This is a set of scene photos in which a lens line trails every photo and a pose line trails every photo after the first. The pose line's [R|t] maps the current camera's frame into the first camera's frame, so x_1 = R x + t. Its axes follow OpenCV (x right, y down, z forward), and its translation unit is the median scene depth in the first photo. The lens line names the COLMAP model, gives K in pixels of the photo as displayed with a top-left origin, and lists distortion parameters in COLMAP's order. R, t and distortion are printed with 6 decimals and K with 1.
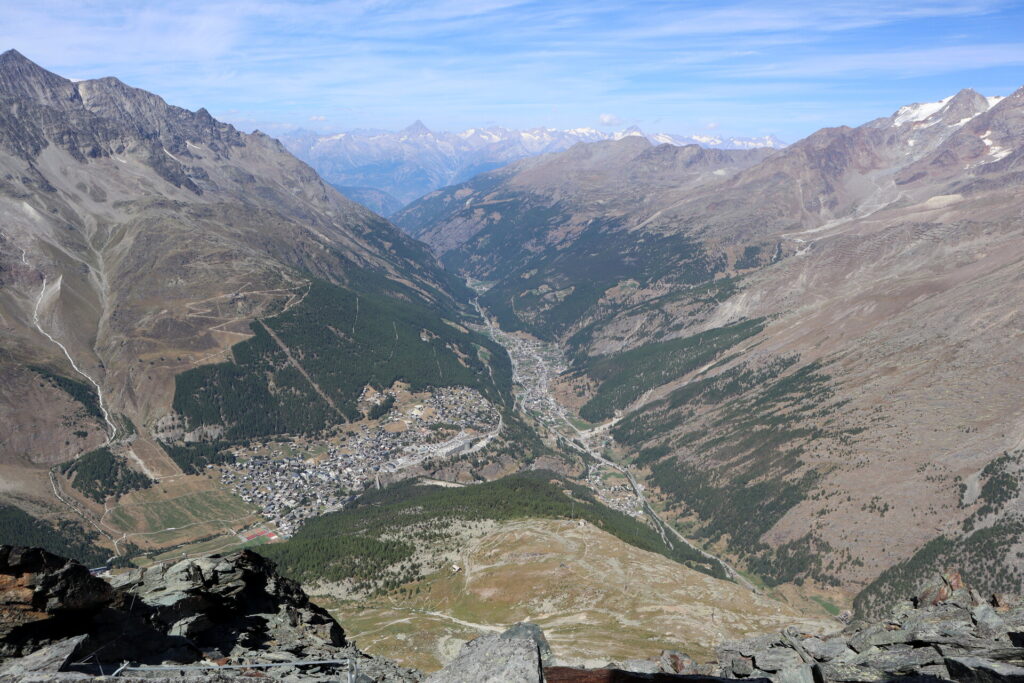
lens RADIAL K [[713.0, 0, 507.2], [0, 713.0, 341.4], [0, 0, 1]] dist [-0.124207, 0.079406]
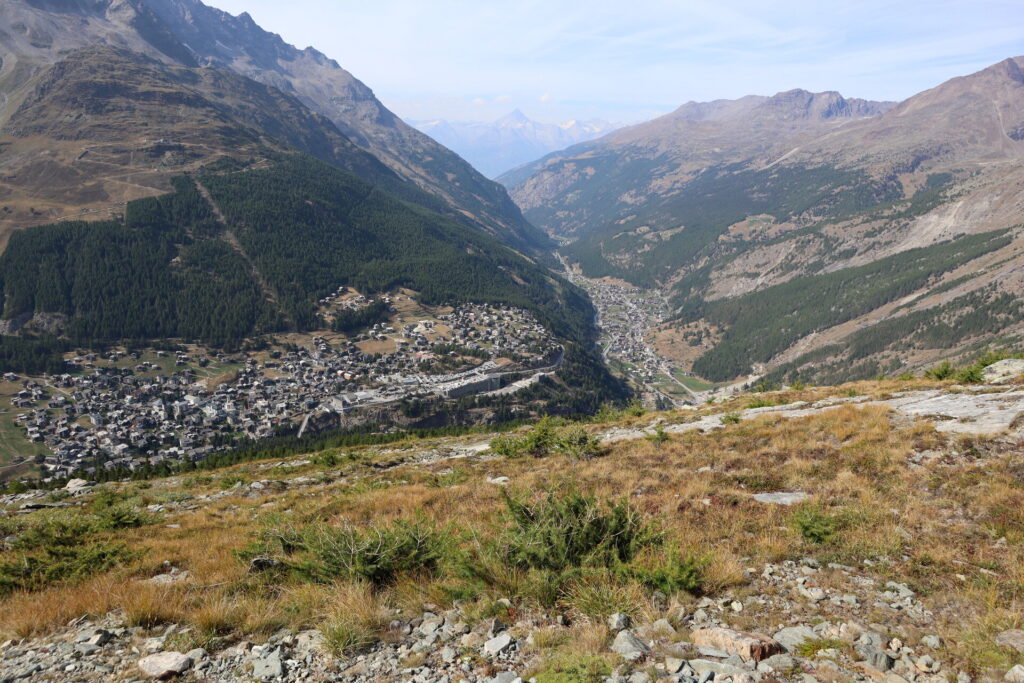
lens RADIAL K [[713.0, 0, 507.2], [0, 713.0, 341.4], [0, 0, 1]] dist [-0.124207, 0.079406]
pose [[0.990122, 0.054655, -0.129115, 0.015576], [-0.055787, 0.998429, -0.005166, 0.081124], [0.128630, 0.012318, 0.991616, 0.316073]]
